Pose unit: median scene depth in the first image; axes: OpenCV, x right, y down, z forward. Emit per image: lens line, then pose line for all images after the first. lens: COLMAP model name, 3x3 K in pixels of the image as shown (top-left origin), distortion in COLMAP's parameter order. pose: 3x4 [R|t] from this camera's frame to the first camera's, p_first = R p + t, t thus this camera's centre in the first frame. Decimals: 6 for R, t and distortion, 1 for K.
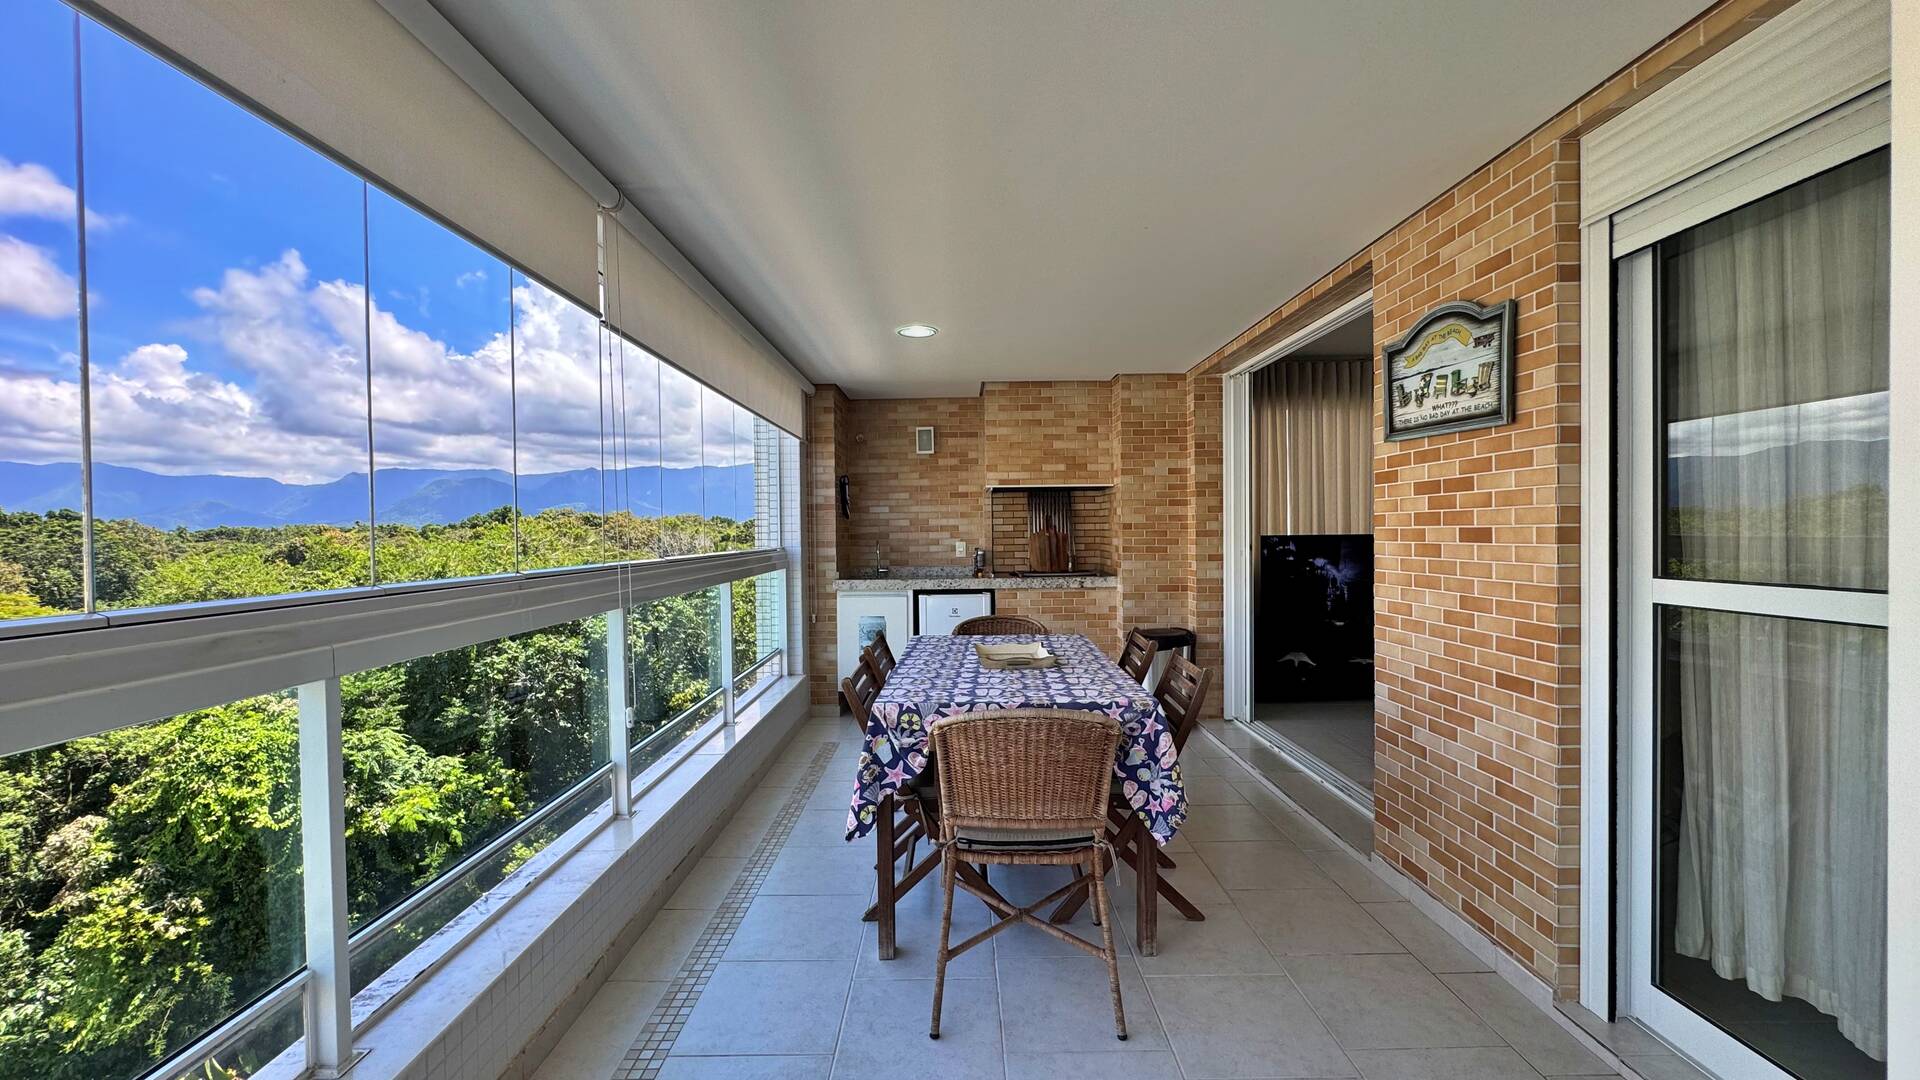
lens RADIAL K [[765.4, 0, 958.7], [0, 765.4, 540.5], [0, 0, 1]] dist [-0.003481, 0.000320]
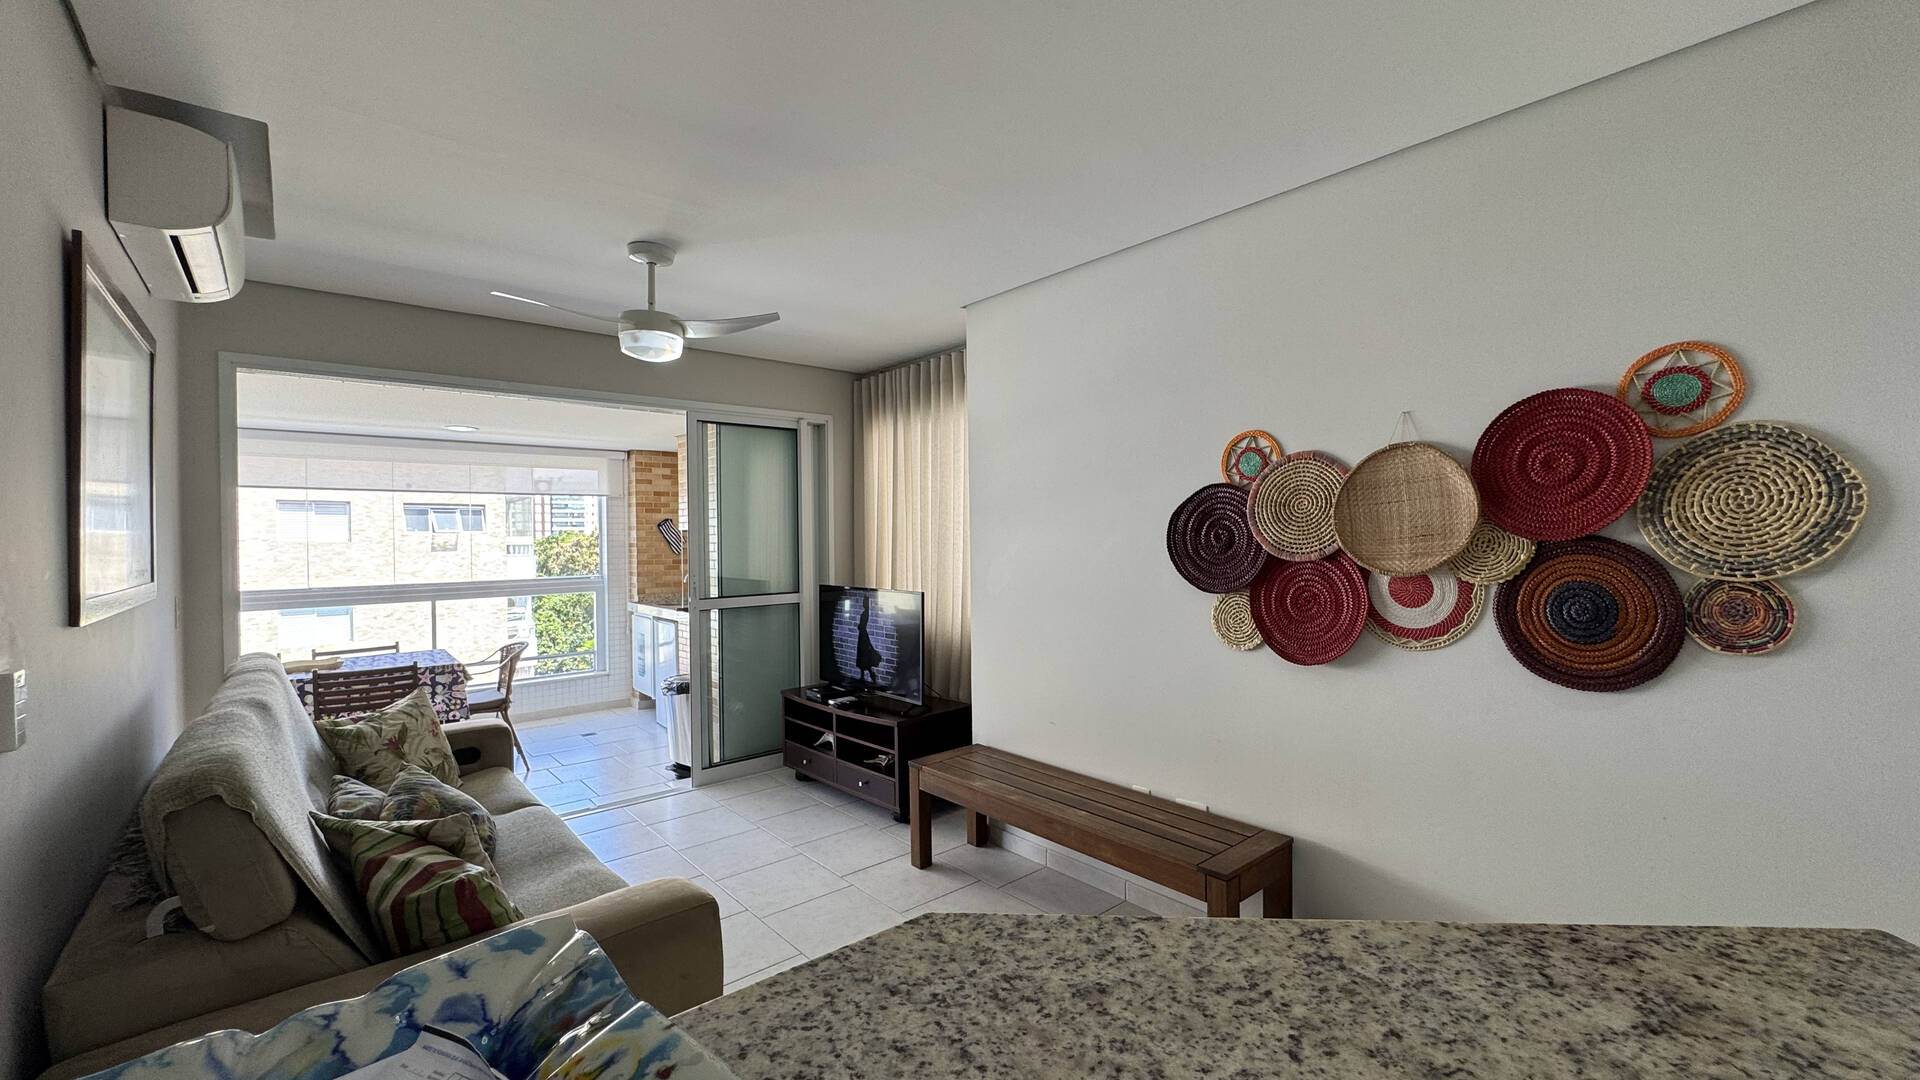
lens RADIAL K [[765.4, 0, 959.0], [0, 765.4, 540.7], [0, 0, 1]] dist [-0.003481, 0.000320]
pose [[0.656756, 0.007726, -0.754063, 1.157615], [-0.004072, 0.999969, 0.006700, -0.062549], [0.754092, -0.001329, 0.656768, 0.570154]]
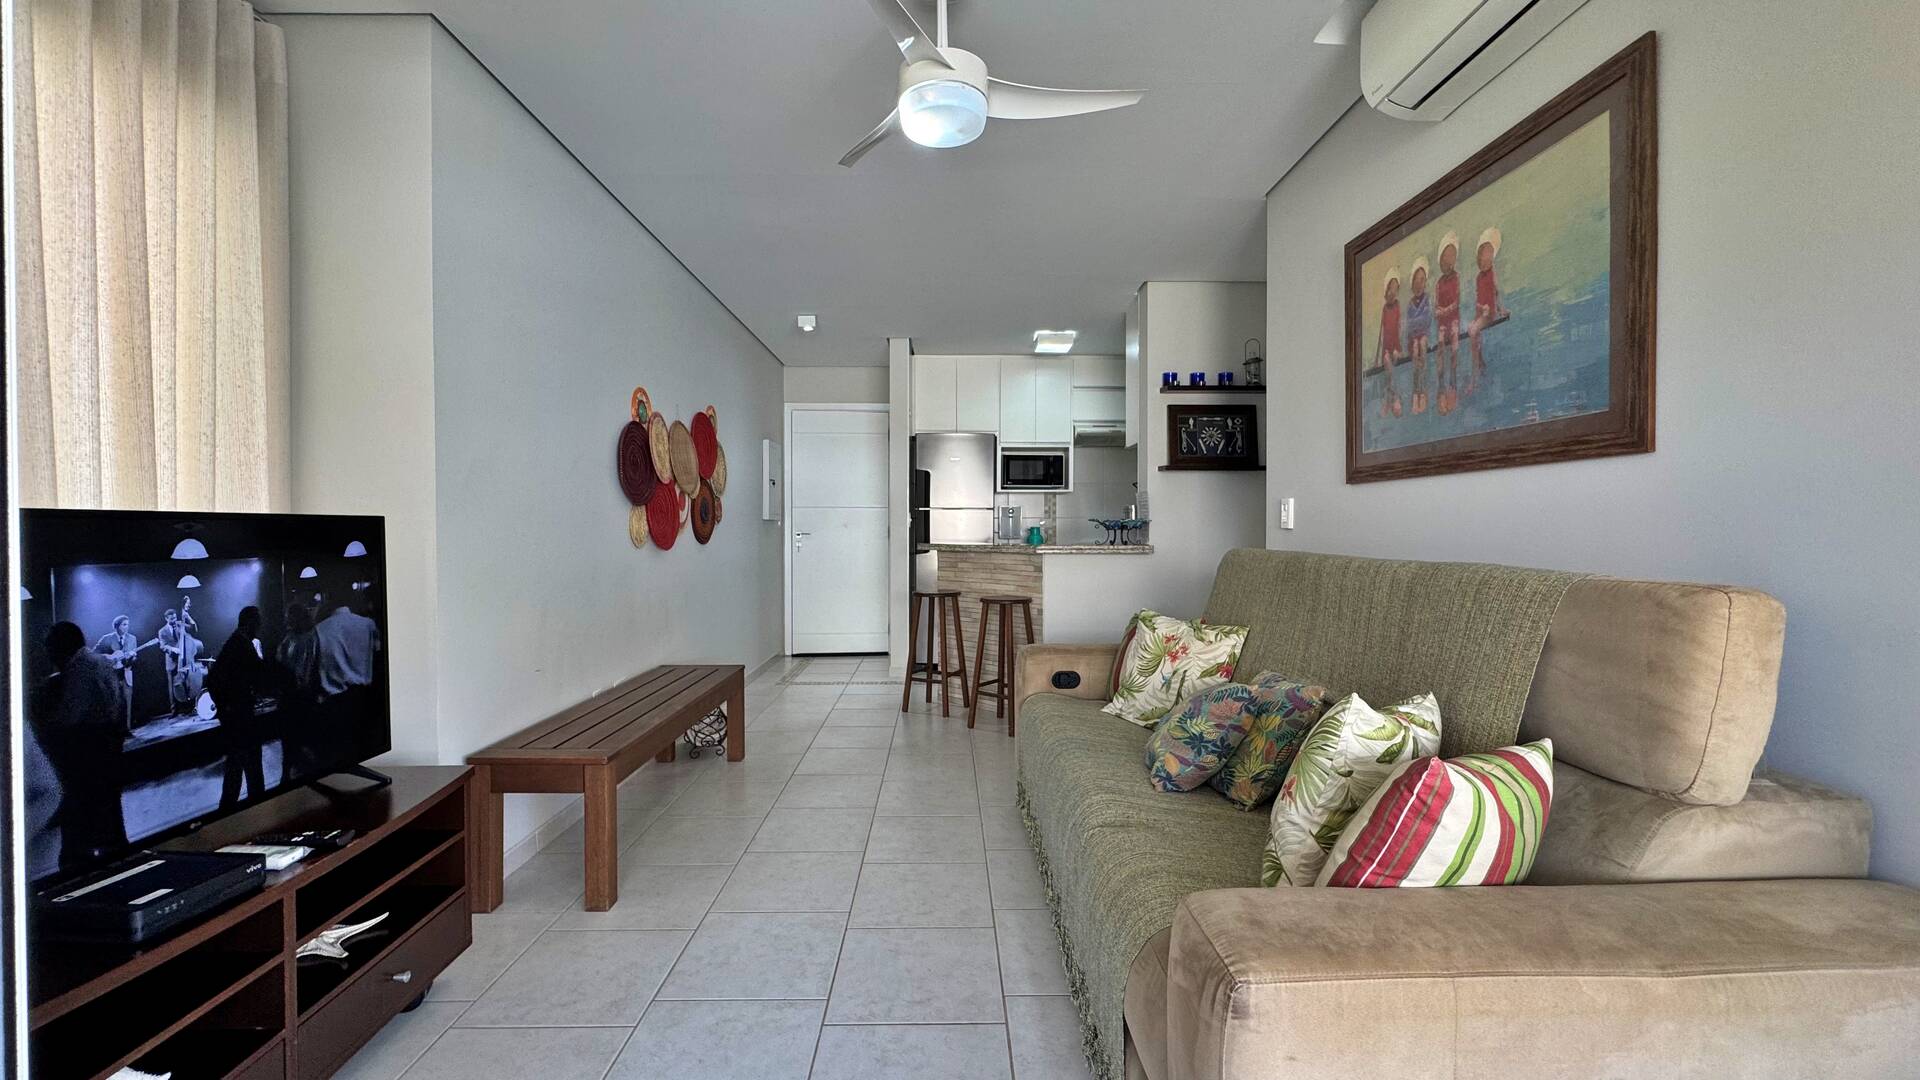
lens RADIAL K [[765.4, 0, 961.4], [0, 765.4, 543.0], [0, 0, 1]] dist [-0.003481, 0.000320]
pose [[-0.023915, -0.009210, 0.999672, 0.235026], [0.013089, 0.999869, 0.009525, 0.003581], [-0.999628, 0.013312, -0.023791, 0.765507]]
